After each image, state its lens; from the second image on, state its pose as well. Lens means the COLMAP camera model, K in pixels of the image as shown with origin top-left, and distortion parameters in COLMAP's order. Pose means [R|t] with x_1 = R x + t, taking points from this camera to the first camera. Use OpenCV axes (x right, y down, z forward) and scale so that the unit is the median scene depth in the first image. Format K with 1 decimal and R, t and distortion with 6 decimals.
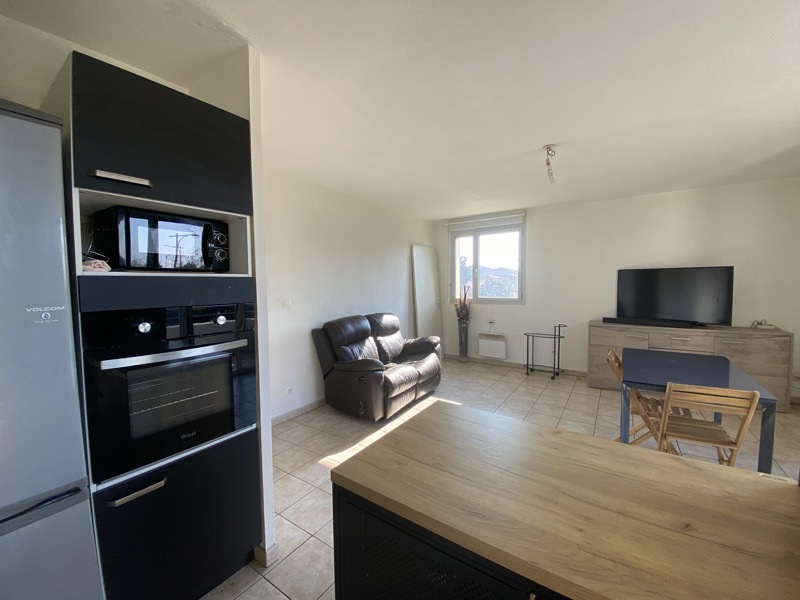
lens RADIAL K [[321.4, 0, 400.9], [0, 321.4, 300.3], [0, 0, 1]] dist [0.000701, -0.000266]
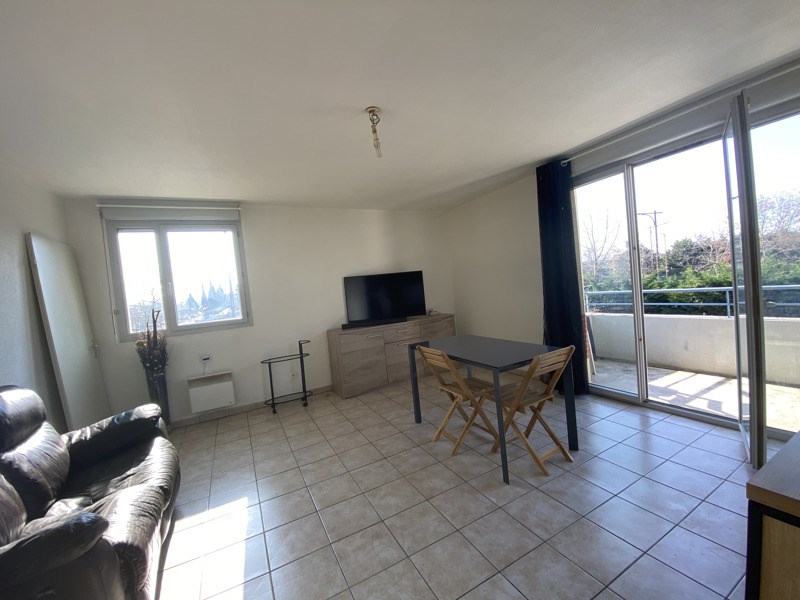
lens RADIAL K [[321.4, 0, 400.9], [0, 321.4, 300.3], [0, 0, 1]] dist [0.000701, -0.000266]
pose [[0.468755, -0.069364, 0.880601, -0.130783], [0.138544, 0.990347, 0.004260, -0.000376], [-0.872396, 0.120005, 0.473840, 0.323729]]
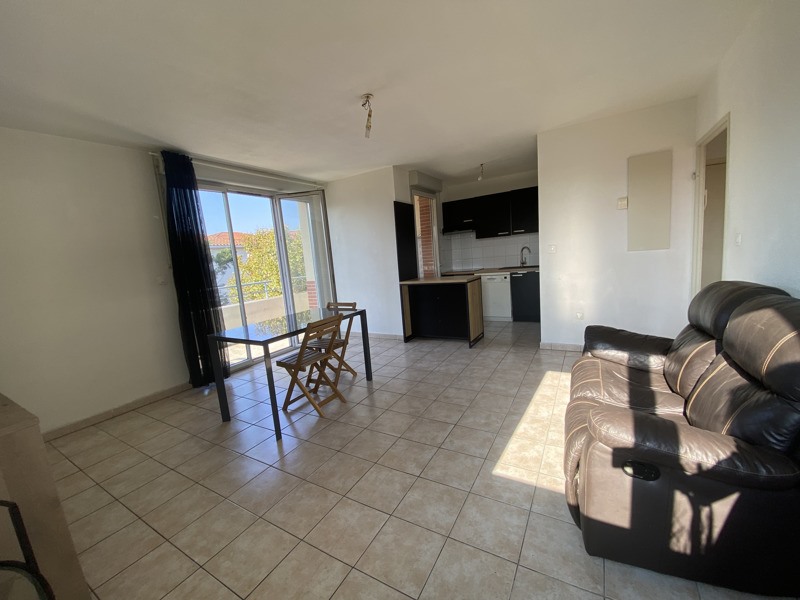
lens RADIAL K [[321.4, 0, 400.9], [0, 321.4, 300.3], [0, 0, 1]] dist [0.000701, -0.000266]
pose [[-0.993195, 0.102491, -0.055307, 0.250758], [0.089396, 0.975297, 0.201998, -0.041155], [0.074644, 0.195679, -0.977823, 1.080065]]
